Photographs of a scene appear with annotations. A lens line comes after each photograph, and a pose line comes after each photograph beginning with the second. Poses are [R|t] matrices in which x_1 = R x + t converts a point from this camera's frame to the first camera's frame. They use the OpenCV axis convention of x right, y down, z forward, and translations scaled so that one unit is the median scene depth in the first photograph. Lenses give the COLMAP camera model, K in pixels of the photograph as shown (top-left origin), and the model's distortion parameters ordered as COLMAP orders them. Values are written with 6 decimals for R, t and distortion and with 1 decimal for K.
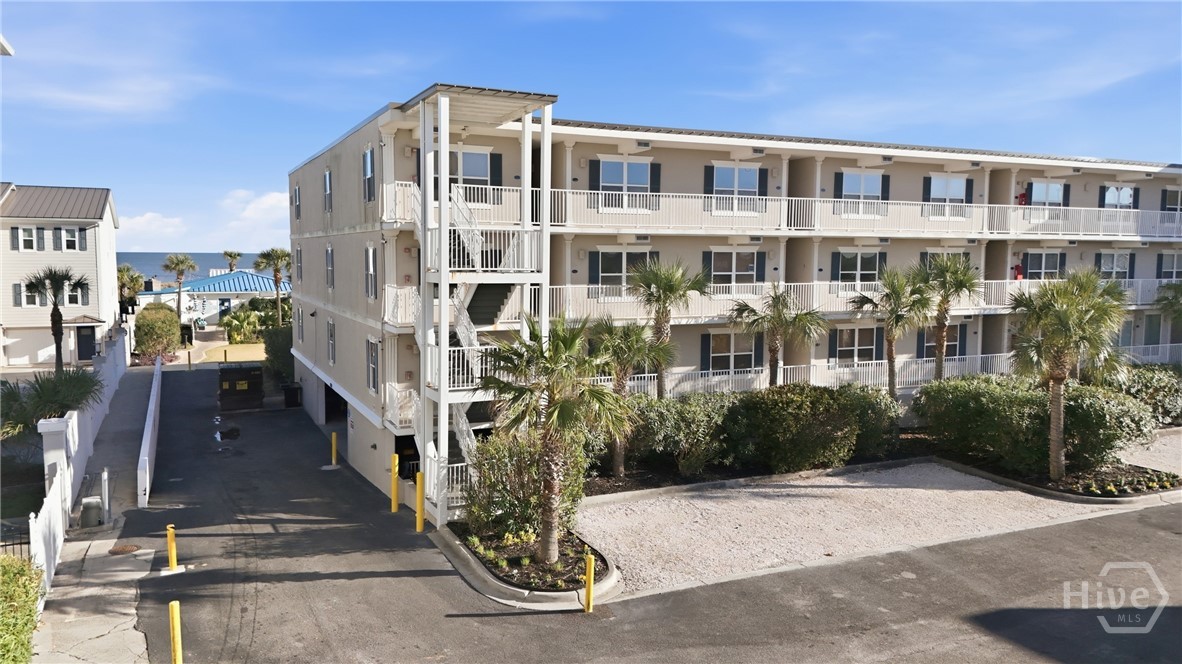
lens RADIAL K [[869.8, 0, 591.0], [0, 869.8, 332.0], [0, 0, 1]] dist [0.065803, -0.051957]
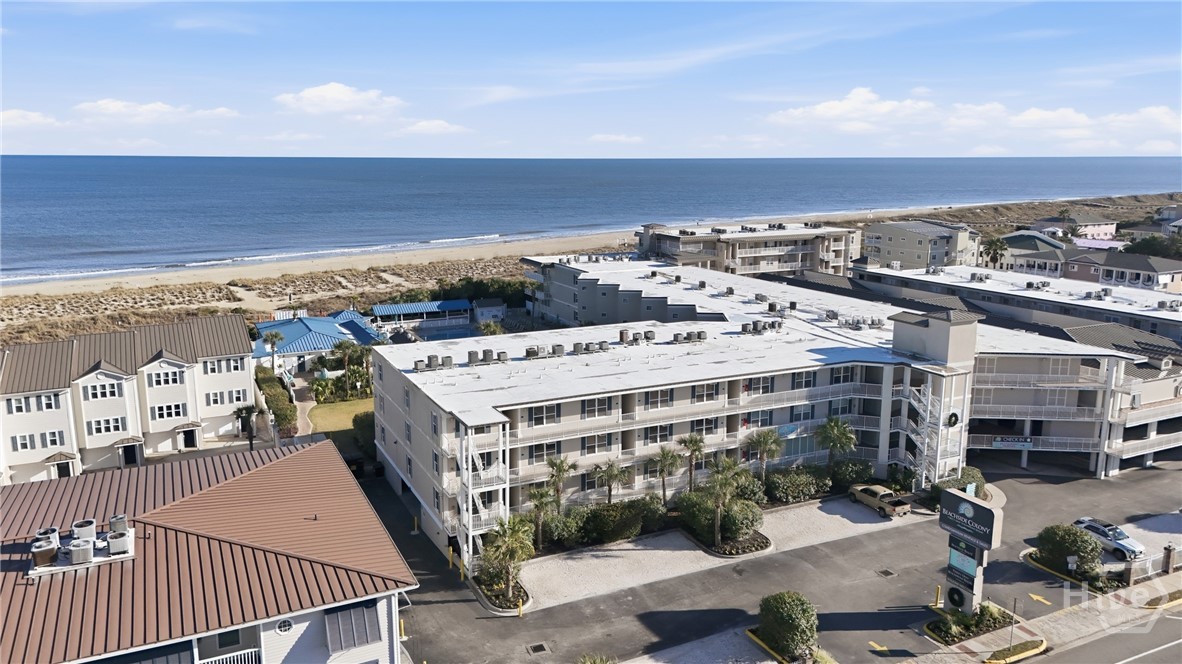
lens RADIAL K [[869.8, 0, 591.0], [0, 869.8, 332.0], [0, 0, 1]] dist [0.065803, -0.051957]
pose [[0.999878, -0.007901, 0.013449, 0.145281], [0.006367, 0.993854, 0.110518, -0.698834], [-0.014240, -0.110419, 0.993783, -1.359854]]
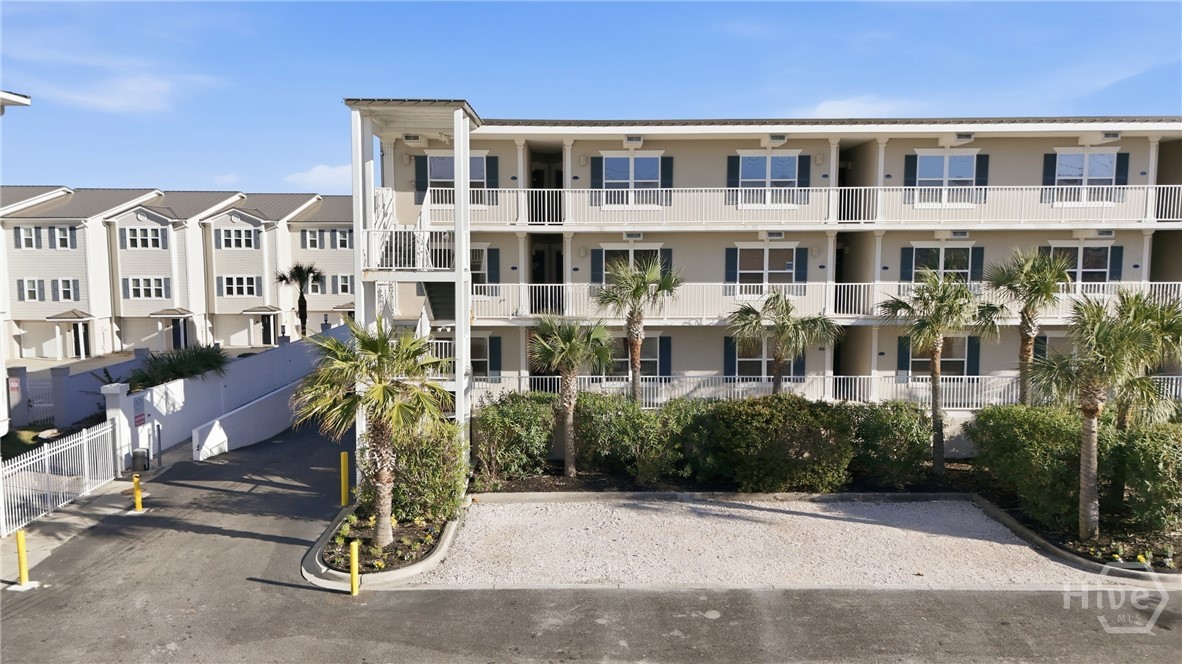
lens RADIAL K [[869.8, 0, 591.0], [0, 869.8, 332.0], [0, 0, 1]] dist [0.065803, -0.051957]
pose [[0.908128, 0.035113, -0.417218, 0.450051], [-0.031118, 0.999382, 0.016375, -0.015593], [0.417535, -0.001887, 0.908659, 0.103324]]
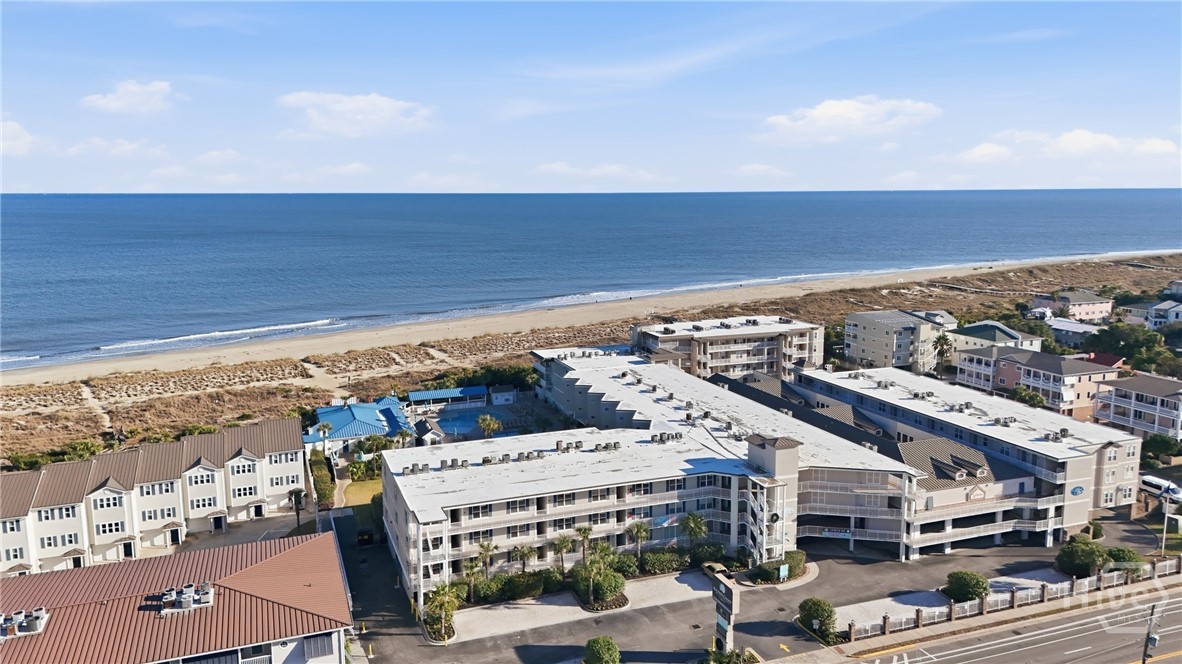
lens RADIAL K [[869.8, 0, 591.0], [0, 869.8, 332.0], [0, 0, 1]] dist [0.065803, -0.051957]
pose [[0.996931, 0.002541, -0.078245, 0.811064], [0.003198, 0.997317, 0.073128, -1.230153], [0.078221, -0.073154, 0.994248, -2.549034]]
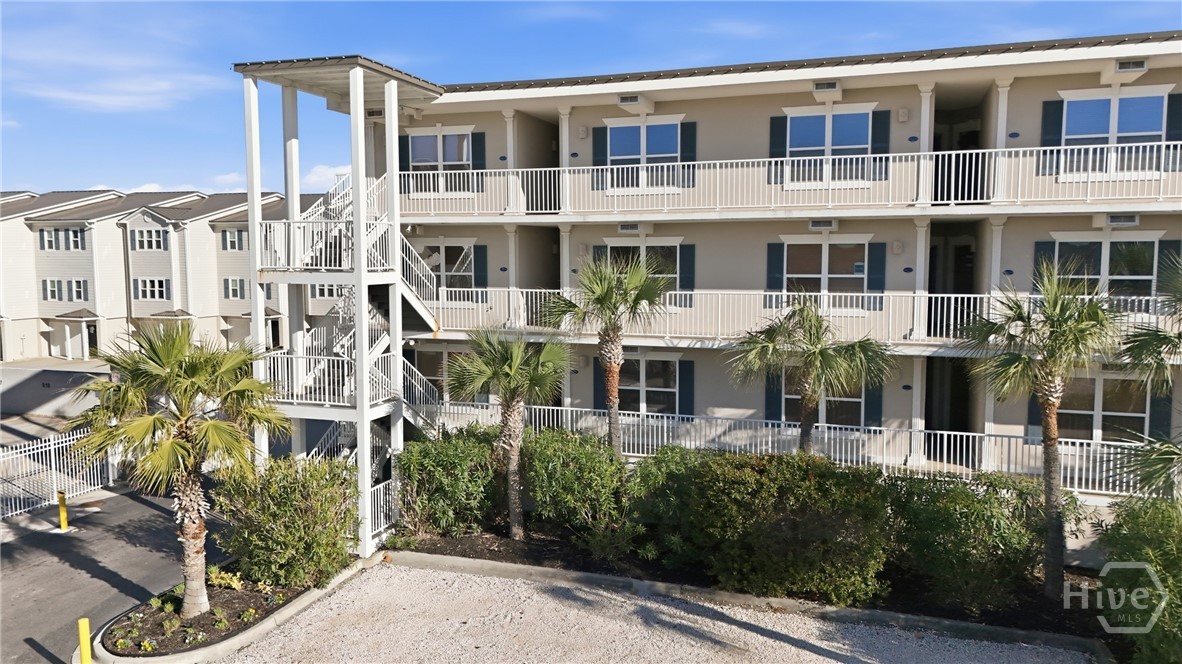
lens RADIAL K [[869.8, 0, 591.0], [0, 869.8, 332.0], [0, 0, 1]] dist [0.065803, -0.051957]
pose [[0.719512, 0.058269, -0.692031, 0.584672], [-0.054692, 0.998133, 0.027179, -0.039477], [0.692323, 0.018293, 0.721356, 0.473039]]
